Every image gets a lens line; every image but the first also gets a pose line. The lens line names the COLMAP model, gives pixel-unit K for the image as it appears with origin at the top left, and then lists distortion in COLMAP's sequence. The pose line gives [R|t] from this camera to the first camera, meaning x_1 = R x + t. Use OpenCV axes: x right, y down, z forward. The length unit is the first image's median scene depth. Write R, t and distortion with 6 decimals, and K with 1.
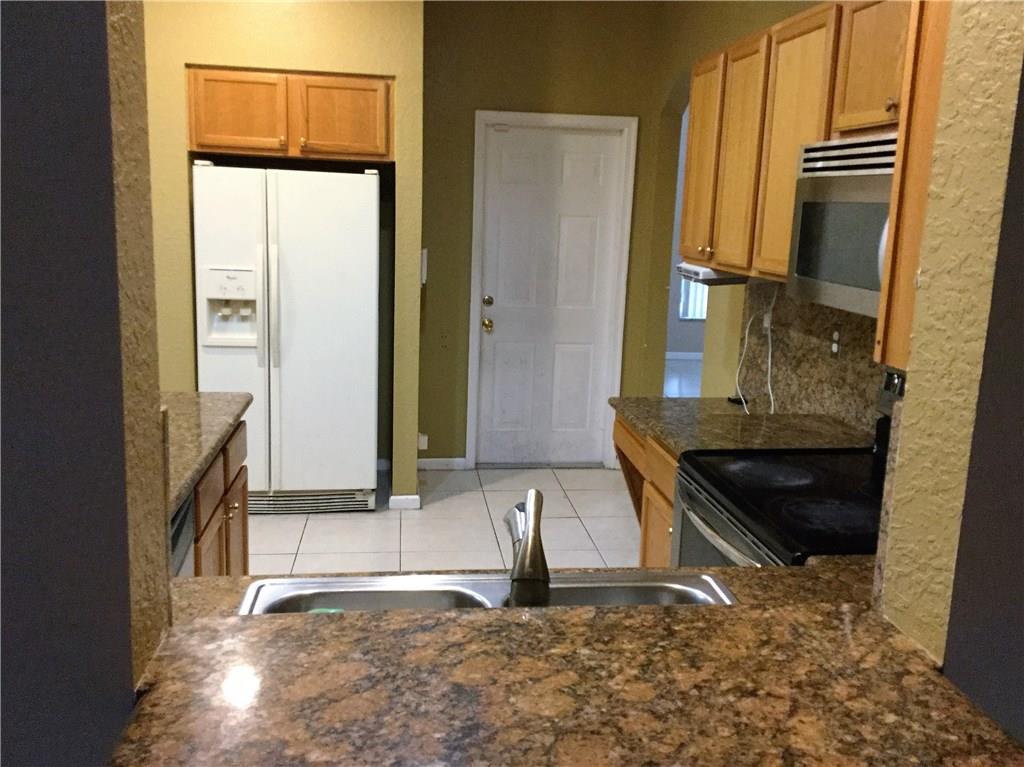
lens RADIAL K [[944.1, 0, 509.6], [0, 944.1, 366.0], [0, 0, 1]] dist [0.117678, -0.176506]
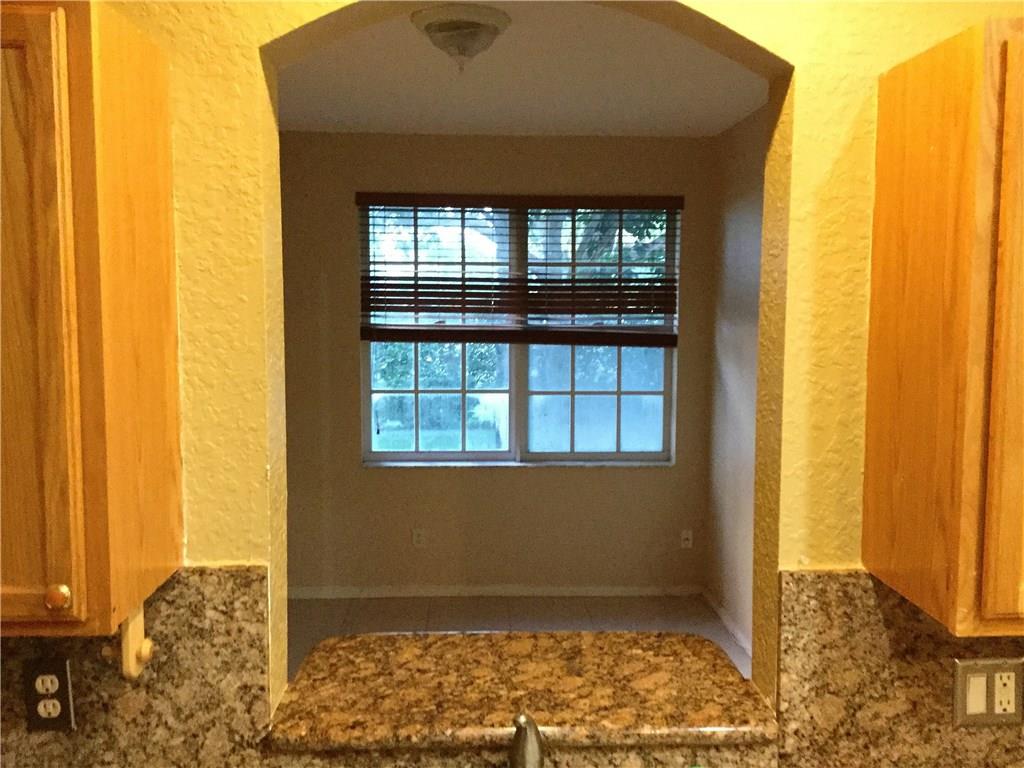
lens RADIAL K [[915.0, 0, 512.0], [0, 915.0, 384.0], [0, 0, 1]] dist [0.049966, -0.069747]
pose [[-0.996204, -0.047445, 0.072977, -0.026577], [-0.026749, 0.964689, 0.262030, -0.632122], [-0.082832, 0.259084, -0.962296, 2.436432]]
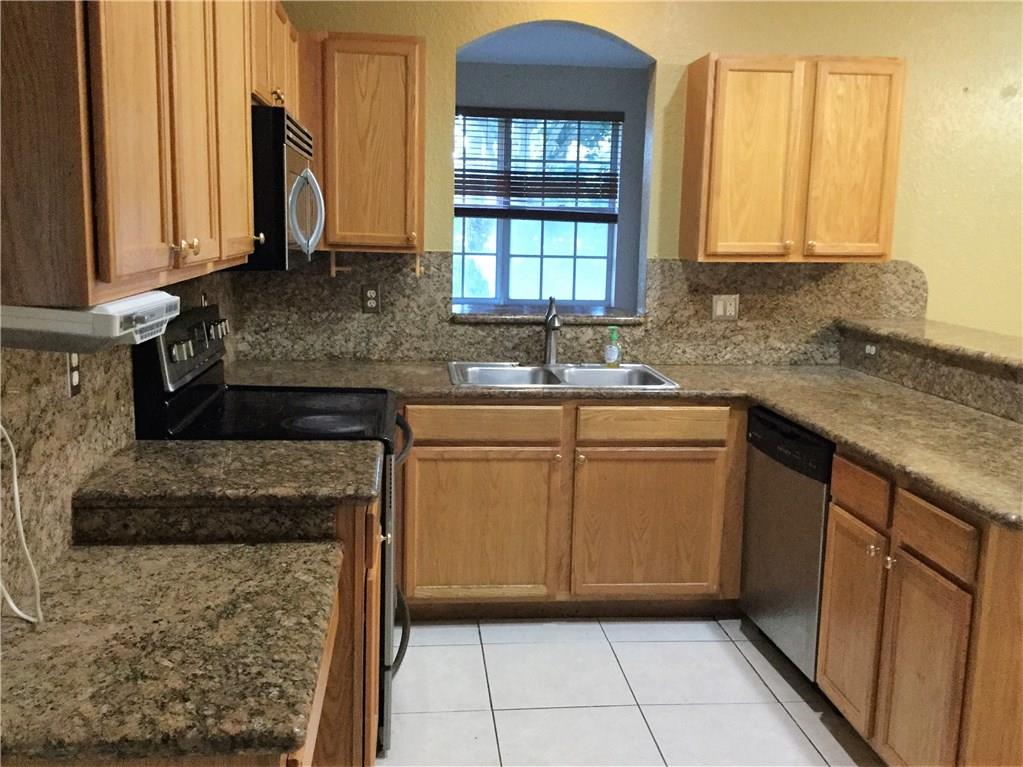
lens RADIAL K [[943.2, 0, 509.1], [0, 943.2, 366.0], [0, 0, 1]] dist [0.117678, -0.176506]
pose [[-0.998037, -0.061699, 0.010785, 0.150267], [-0.055040, 0.946109, 0.319136, -0.783809], [-0.029894, 0.317916, -0.947648, 5.048995]]
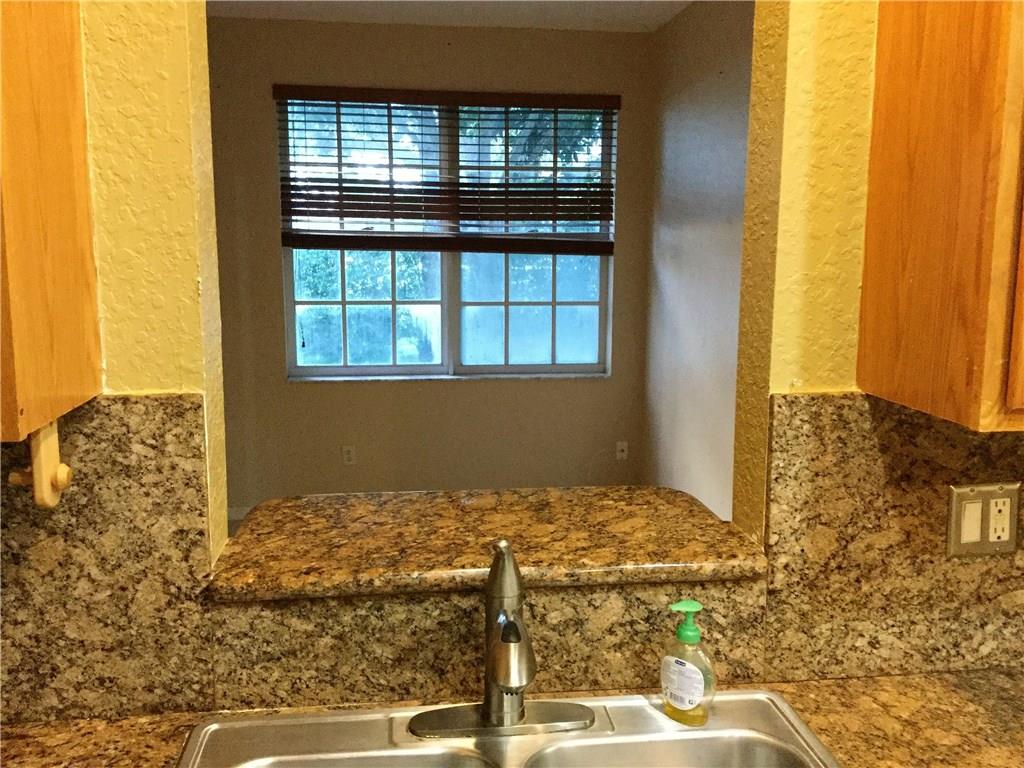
lens RADIAL K [[919.6, 0, 512.0], [0, 919.6, 384.0], [0, 0, 1]] dist [0.101972, -0.173734]
pose [[-0.999142, -0.038642, -0.014899, 0.045772], [-0.041377, 0.946800, 0.319151, -0.400438], [0.001774, 0.319493, -0.947587, 2.353354]]
